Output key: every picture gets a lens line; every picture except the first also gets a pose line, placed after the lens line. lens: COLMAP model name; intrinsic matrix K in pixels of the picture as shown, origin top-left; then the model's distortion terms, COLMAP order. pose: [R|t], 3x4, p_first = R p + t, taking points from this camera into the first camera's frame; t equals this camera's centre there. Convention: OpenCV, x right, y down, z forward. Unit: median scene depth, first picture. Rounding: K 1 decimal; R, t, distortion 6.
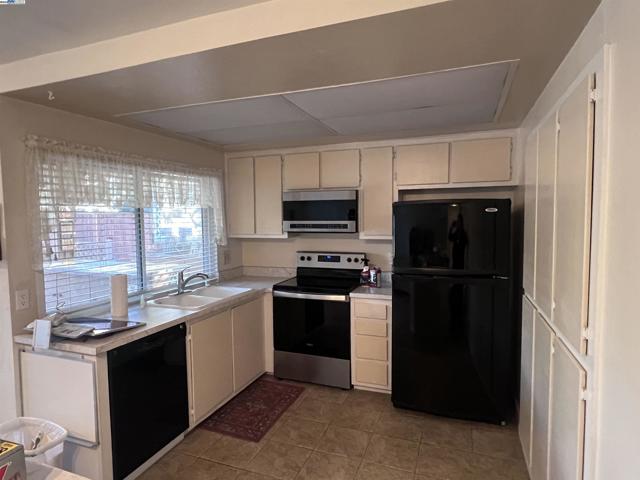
lens RADIAL K [[379.9, 0, 320.2], [0, 379.9, 240.4], [0, 0, 1]] dist [-0.002637, 0.000542]
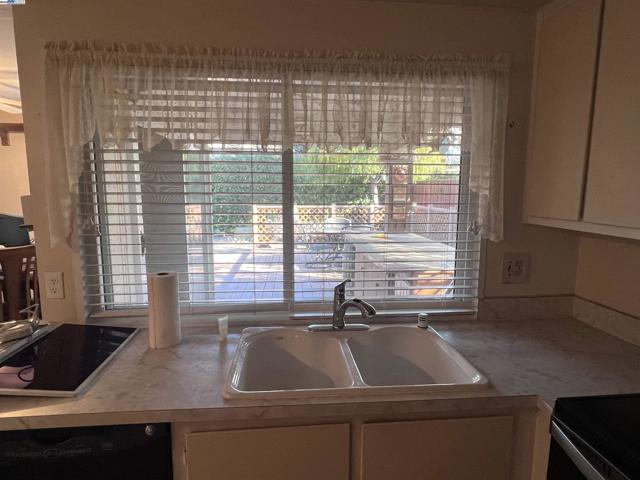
lens RADIAL K [[379.9, 0, 317.6], [0, 379.9, 239.9], [0, 0, 1]] dist [-0.002637, 0.000542]
pose [[0.442319, 0.133231, -0.886906, 0.035891], [-0.063448, 0.991075, 0.117236, -0.025582], [0.894610, 0.004417, 0.446825, 0.638619]]
